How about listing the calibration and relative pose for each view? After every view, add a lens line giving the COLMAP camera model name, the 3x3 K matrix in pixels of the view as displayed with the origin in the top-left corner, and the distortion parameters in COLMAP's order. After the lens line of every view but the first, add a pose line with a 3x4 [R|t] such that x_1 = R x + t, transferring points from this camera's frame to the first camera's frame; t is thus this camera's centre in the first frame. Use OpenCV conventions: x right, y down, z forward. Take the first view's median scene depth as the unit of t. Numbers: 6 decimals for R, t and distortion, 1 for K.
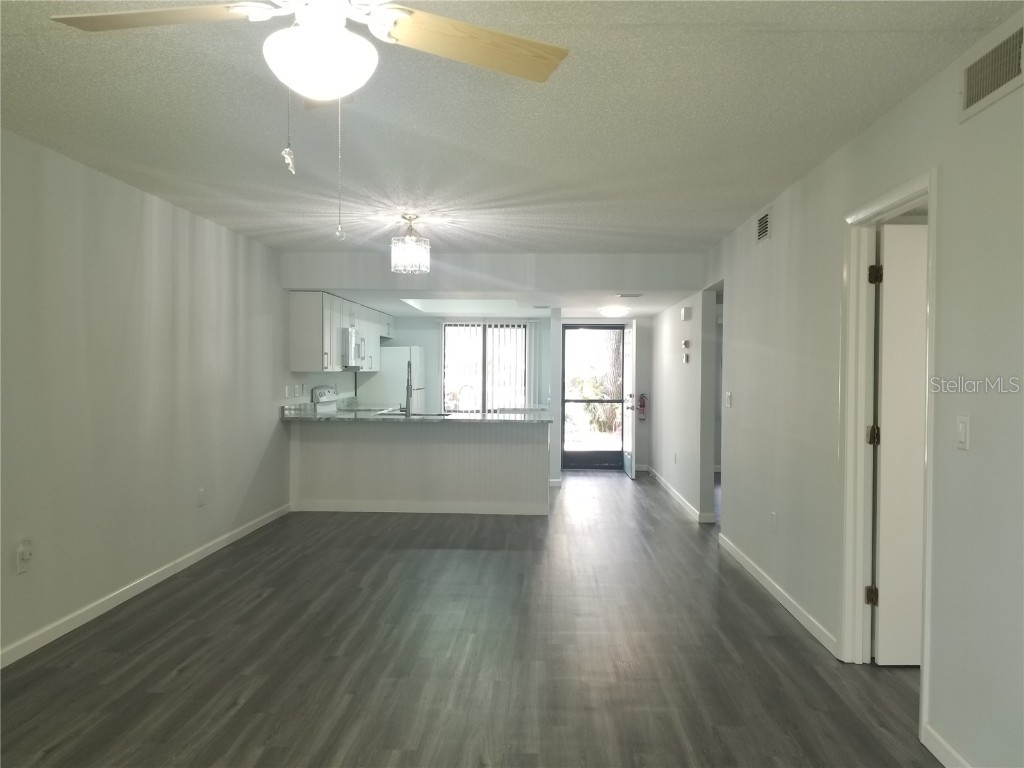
lens RADIAL K [[777.3, 0, 512.0], [0, 777.3, 384.0], [0, 0, 1]] dist [0.061077, -0.107636]
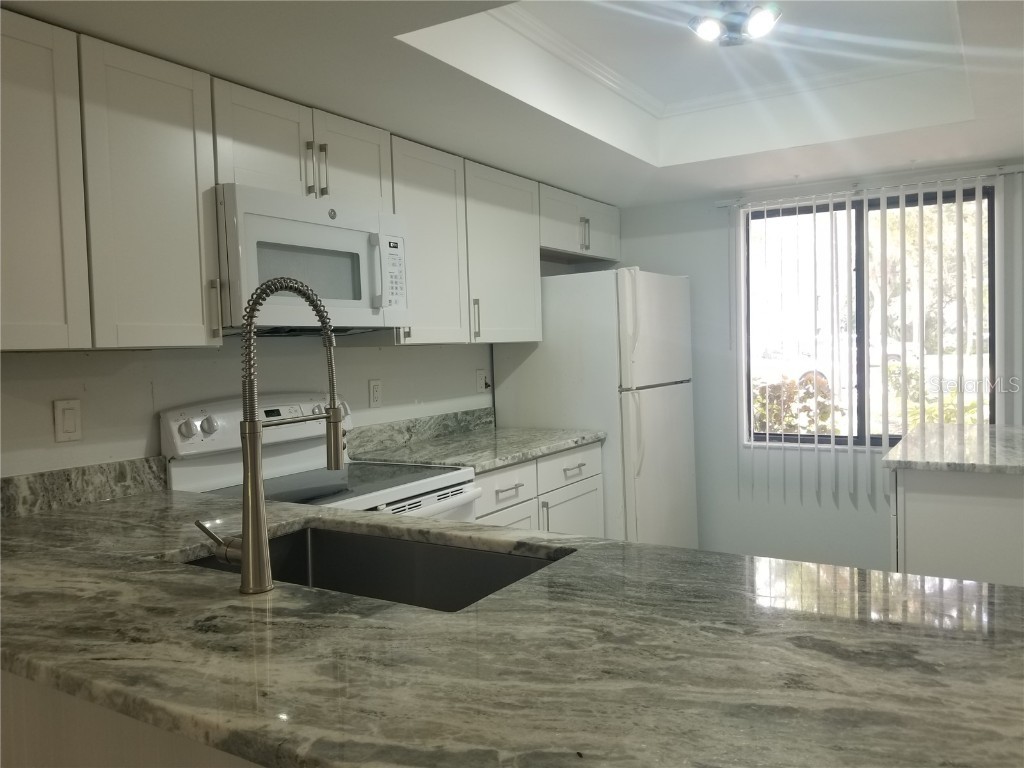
lens RADIAL K [[797.0, 0, 512.2], [0, 797.0, 377.3], [0, 0, 1]] dist [0.079290, -0.119586]
pose [[0.874190, -0.011747, -0.485442, 0.006990], [0.023976, 0.999532, 0.018989, -0.009344], [0.484992, -0.028239, 0.874063, 0.864993]]
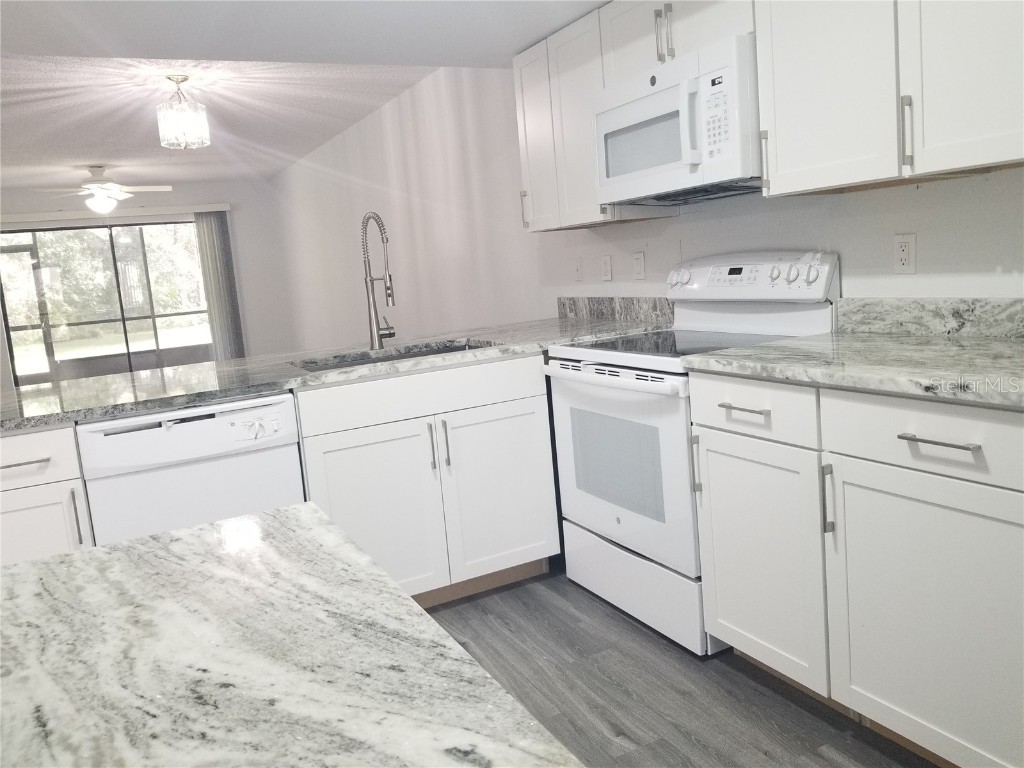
lens RADIAL K [[797.5, 0, 505.0], [0, 797.5, 363.7], [0, 0, 1]] dist [0.102150, -0.173210]
pose [[-0.867626, 0.131841, -0.479419, 0.014558], [0.071447, 0.987257, 0.142196, -0.007329], [0.492057, 0.089120, -0.865989, 1.404366]]
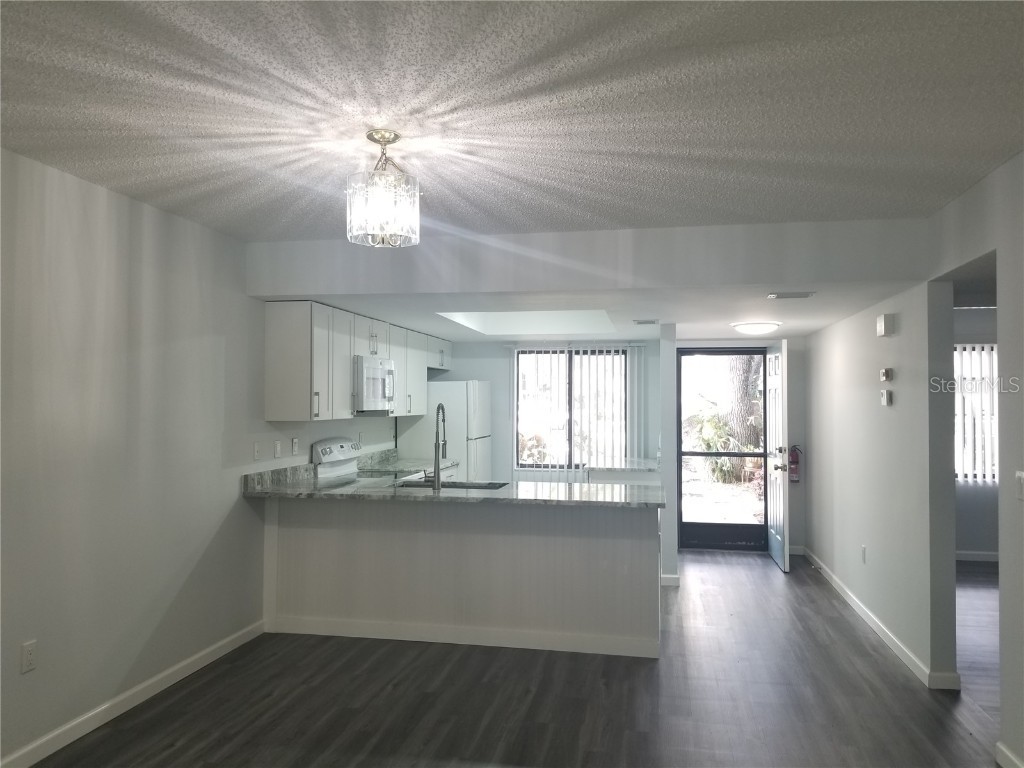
lens RADIAL K [[797.0, 0, 512.2], [0, 797.0, 377.3], [0, 0, 1]] dist [0.079290, -0.119586]
pose [[0.990745, -0.008180, -0.135492, 0.018999], [0.001421, 0.998753, -0.049905, -0.018363], [0.135731, 0.049250, 0.989521, 0.343487]]
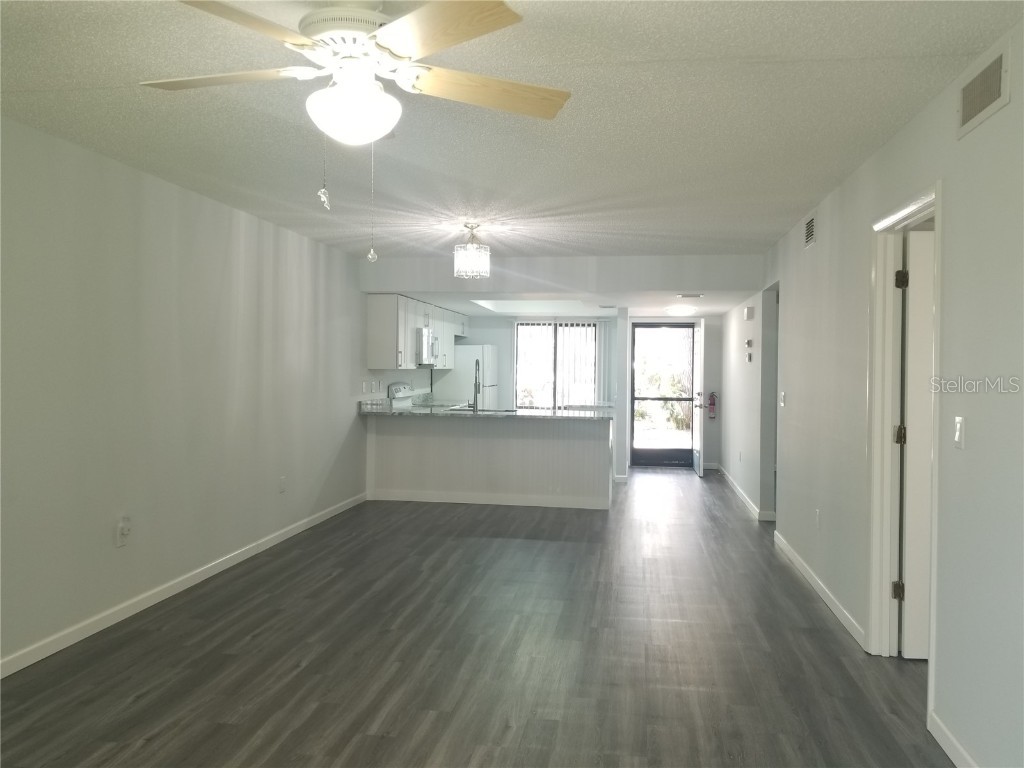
lens RADIAL K [[773.7, 0, 514.8], [0, 773.7, 372.7], [0, 0, 1]] dist [0.078387, -0.146206]
pose [[0.994282, 0.004540, -0.106689, 0.029984], [-0.005618, 0.999936, -0.009806, -0.001586], [0.106638, 0.010350, 0.994244, -0.035297]]
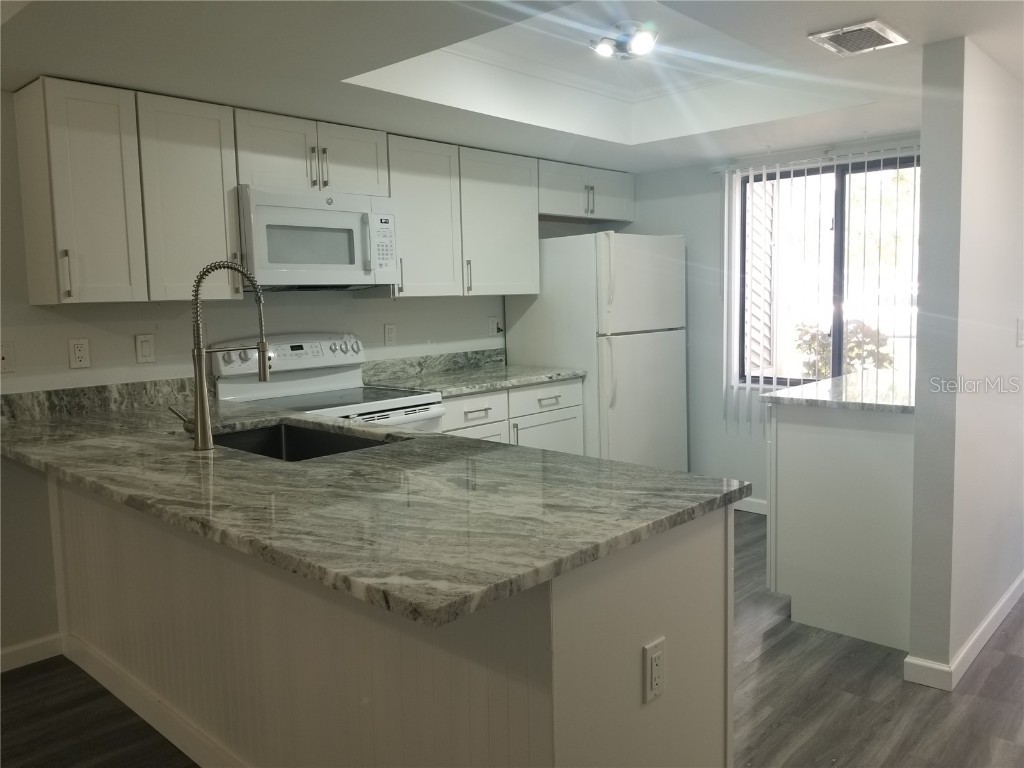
lens RADIAL K [[797.5, 0, 505.0], [0, 797.5, 363.7], [0, 0, 1]] dist [0.102150, -0.173210]
pose [[0.757984, 0.033053, -0.651435, 0.154264], [0.014865, 0.997581, 0.067913, -0.010662], [0.652104, -0.061161, 0.755659, 0.839492]]
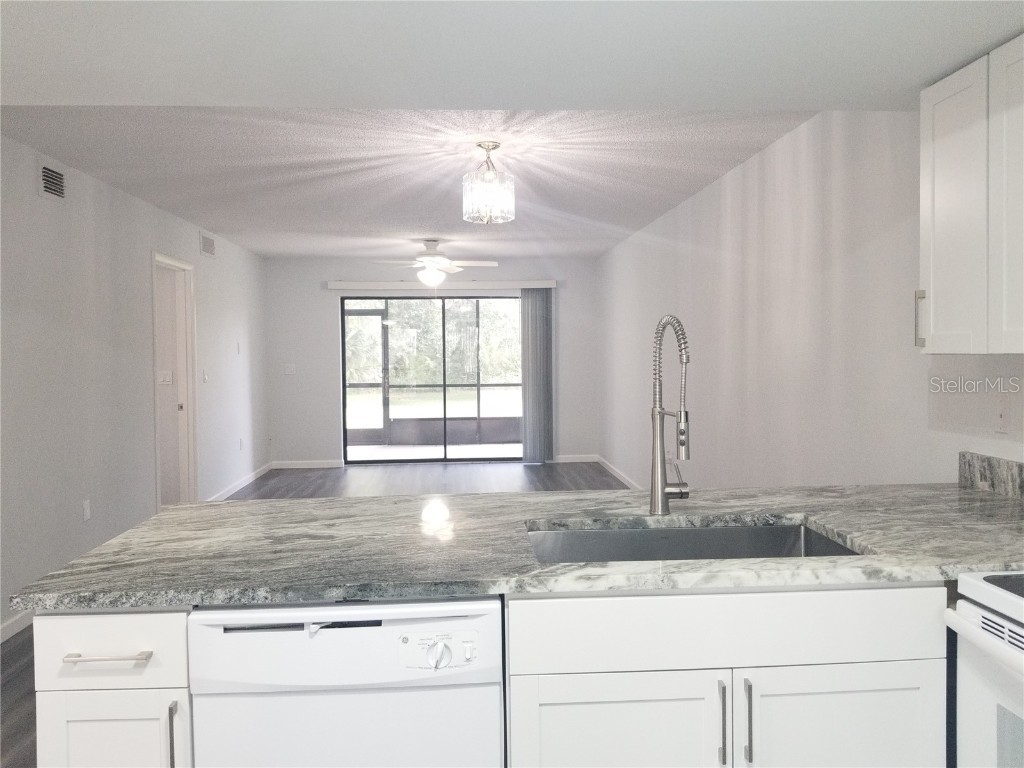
lens RADIAL K [[797.0, 0, 512.2], [0, 797.0, 377.3], [0, 0, 1]] dist [0.079290, -0.119586]
pose [[-0.993649, 0.008372, -0.112216, -0.047625], [0.002433, 0.998594, 0.052953, -0.023817], [0.112501, 0.052344, -0.992272, 1.277121]]
